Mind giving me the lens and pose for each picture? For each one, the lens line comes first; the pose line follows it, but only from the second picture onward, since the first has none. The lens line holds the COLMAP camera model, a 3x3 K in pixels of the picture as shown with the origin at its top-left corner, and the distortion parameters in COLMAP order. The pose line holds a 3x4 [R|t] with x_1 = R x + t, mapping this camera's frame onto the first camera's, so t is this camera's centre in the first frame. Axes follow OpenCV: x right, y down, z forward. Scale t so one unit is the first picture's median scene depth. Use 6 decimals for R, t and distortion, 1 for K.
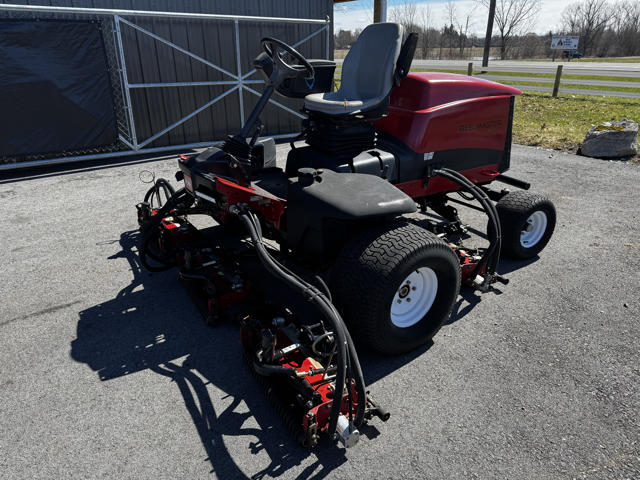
lens RADIAL K [[450.0, 0, 322.1], [0, 450.0, 238.5], [0, 0, 1]] dist [0.005572, -0.007370]
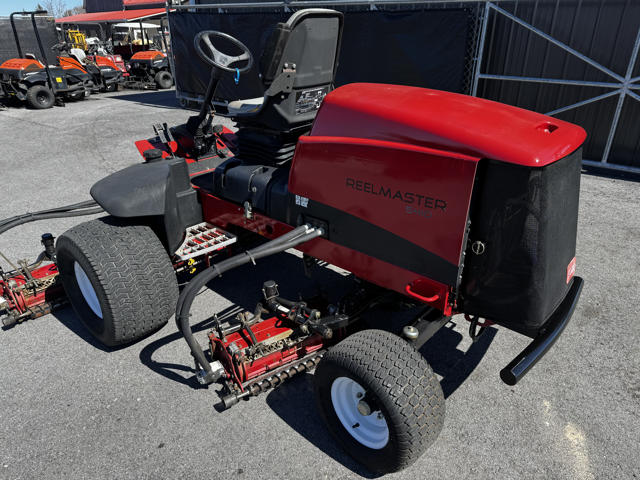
lens RADIAL K [[446.9, 0, 322.2], [0, 446.9, 241.2], [0, 0, 1]] dist [0.043746, -0.054668]
pose [[0.254891, 0.411196, -0.875185, 0.689216], [-0.379299, 0.875060, 0.300670, -0.273575], [0.889473, 0.255319, 0.379011, 0.607642]]
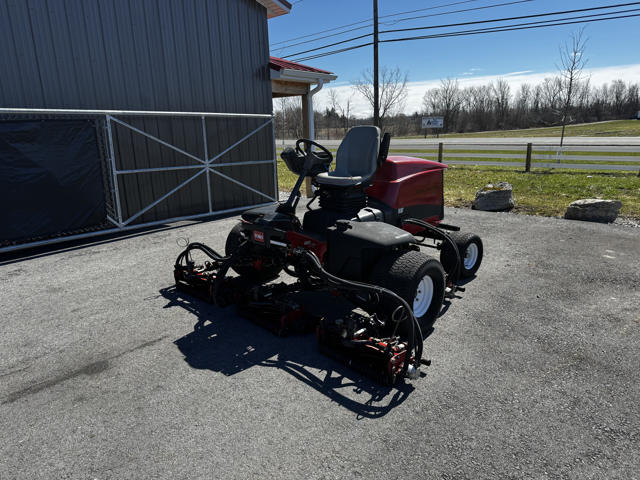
lens RADIAL K [[446.9, 0, 322.2], [0, 446.9, 241.2], [0, 0, 1]] dist [0.043746, -0.054668]
pose [[0.972942, -0.073615, 0.219007, -0.264109], [0.106475, 0.984089, -0.142236, 0.073859], [-0.205052, 0.161706, 0.965300, -0.262538]]
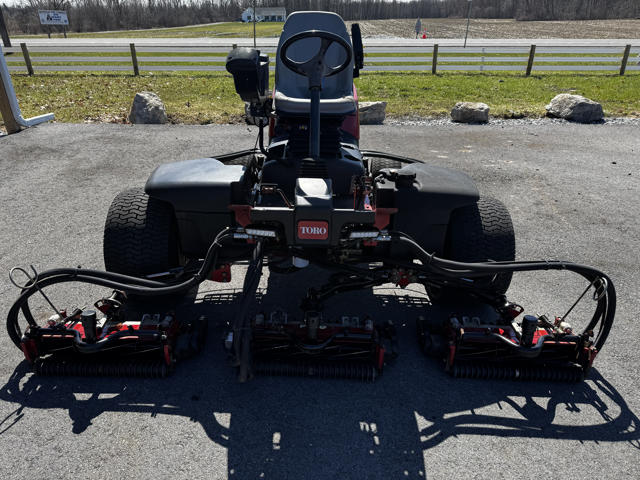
lens RADIAL K [[446.9, 0, 322.2], [0, 446.9, 241.2], [0, 0, 1]] dist [0.043746, -0.054668]
pose [[0.547375, -0.359737, 0.755625, -0.550273], [0.319864, 0.924278, 0.208320, -0.164770], [-0.773348, 0.127668, 0.620994, 0.337095]]
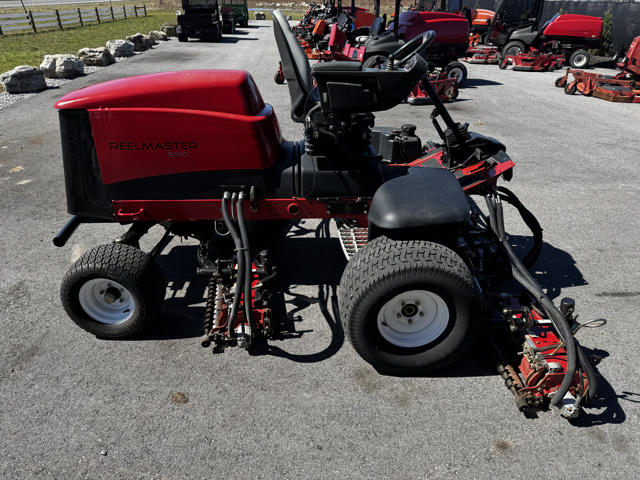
lens RADIAL K [[446.9, 0, 322.2], [0, 446.9, 241.2], [0, 0, 1]] dist [0.043746, -0.054668]
pose [[-0.852899, -0.259487, 0.453023, -0.312651], [0.186776, 0.658645, 0.728904, -0.583663], [-0.487522, 0.706296, -0.513292, 1.255443]]
